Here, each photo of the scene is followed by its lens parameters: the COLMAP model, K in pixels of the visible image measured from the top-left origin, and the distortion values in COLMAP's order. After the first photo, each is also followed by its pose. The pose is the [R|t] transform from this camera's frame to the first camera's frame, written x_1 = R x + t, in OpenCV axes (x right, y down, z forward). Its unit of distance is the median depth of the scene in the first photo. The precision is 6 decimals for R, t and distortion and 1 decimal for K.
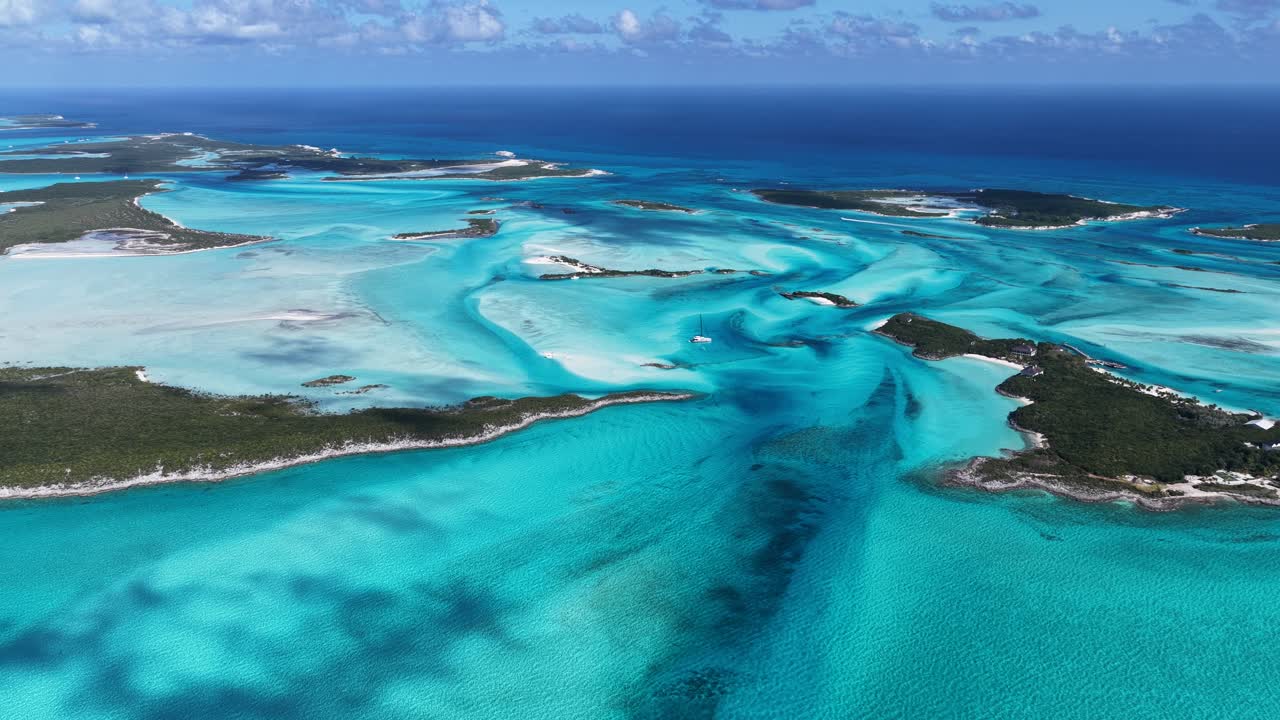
lens RADIAL K [[1080.6, 0, 640.0], [0, 1080.6, 360.0], [0, 0, 1]] dist [-0.016987, 0.042224]
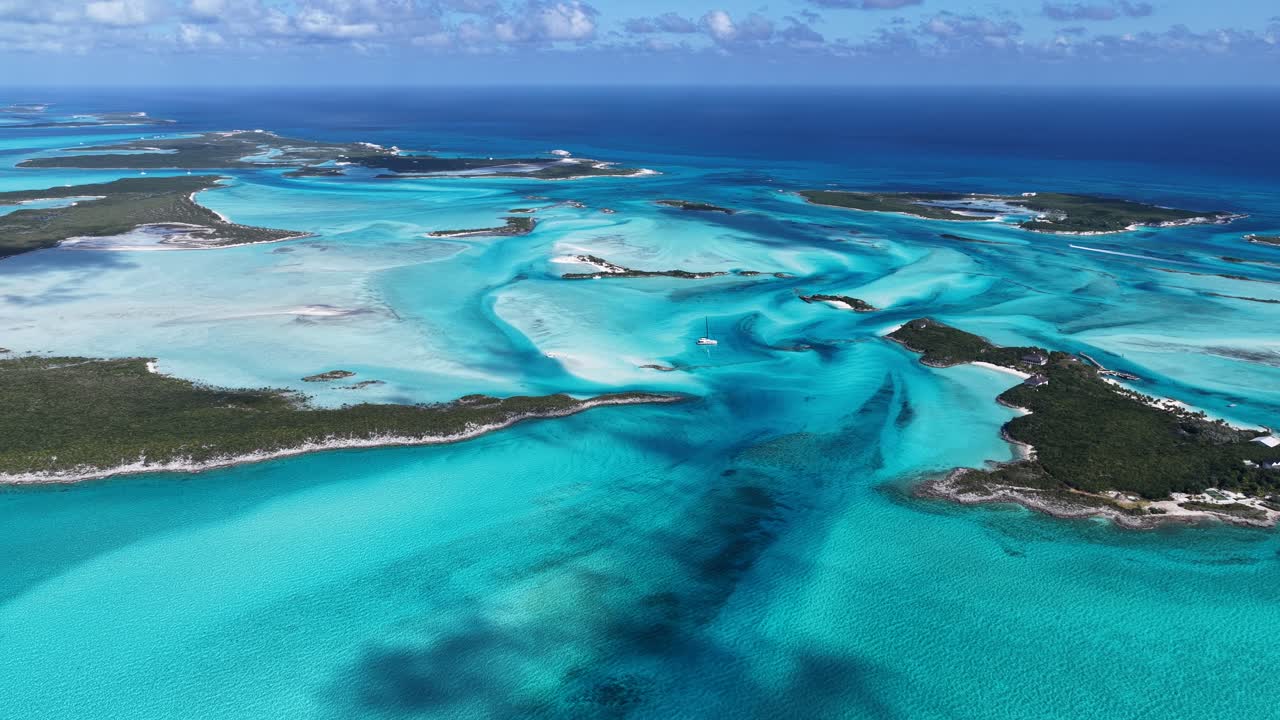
lens RADIAL K [[1080.6, 0, 640.0], [0, 1080.6, 360.0], [0, 0, 1]] dist [-0.016987, 0.042224]
pose [[0.997693, 0.019691, -0.064963, 0.058643], [-0.019659, 0.999806, 0.001139, -0.002094], [0.064972, 0.000140, 0.997887, 0.005884]]
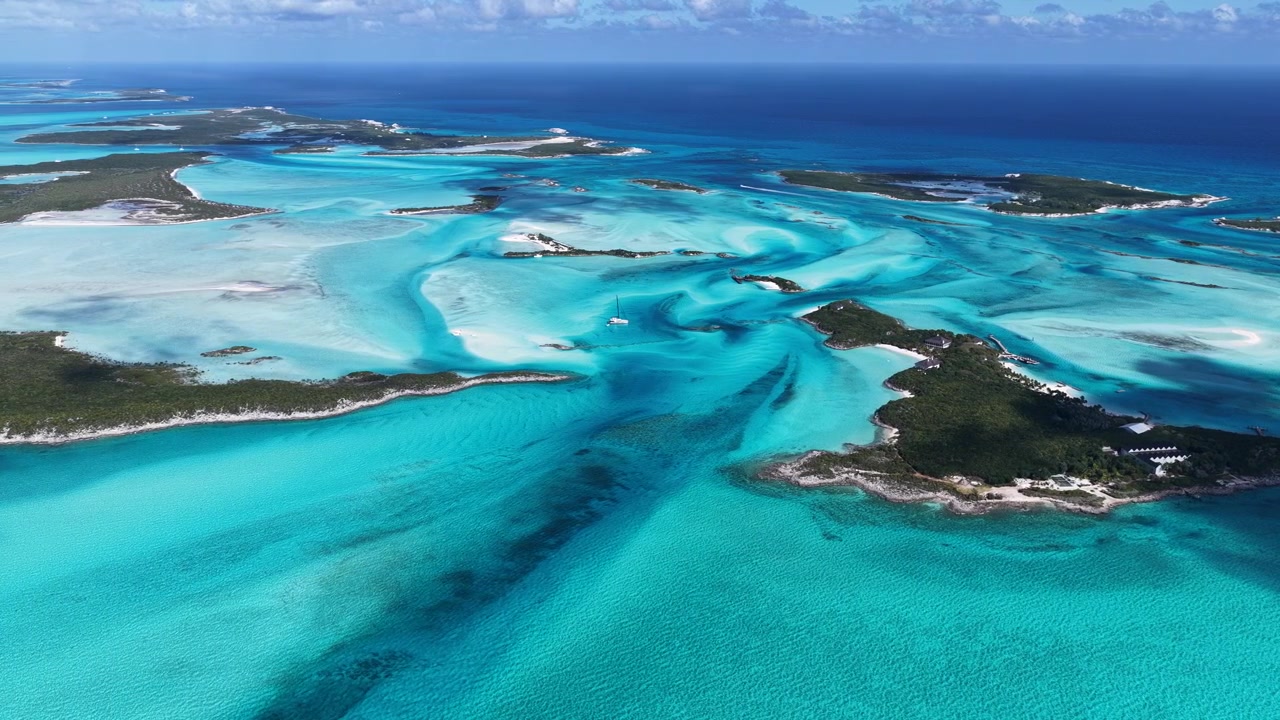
lens RADIAL K [[1080.6, 0, 640.0], [0, 1080.6, 360.0], [0, 0, 1]] dist [-0.016987, 0.042224]
pose [[0.995176, 0.031982, -0.092745, 0.165412], [-0.030175, 0.999328, 0.020821, -0.004618], [0.093348, -0.017922, 0.995472, 0.015354]]
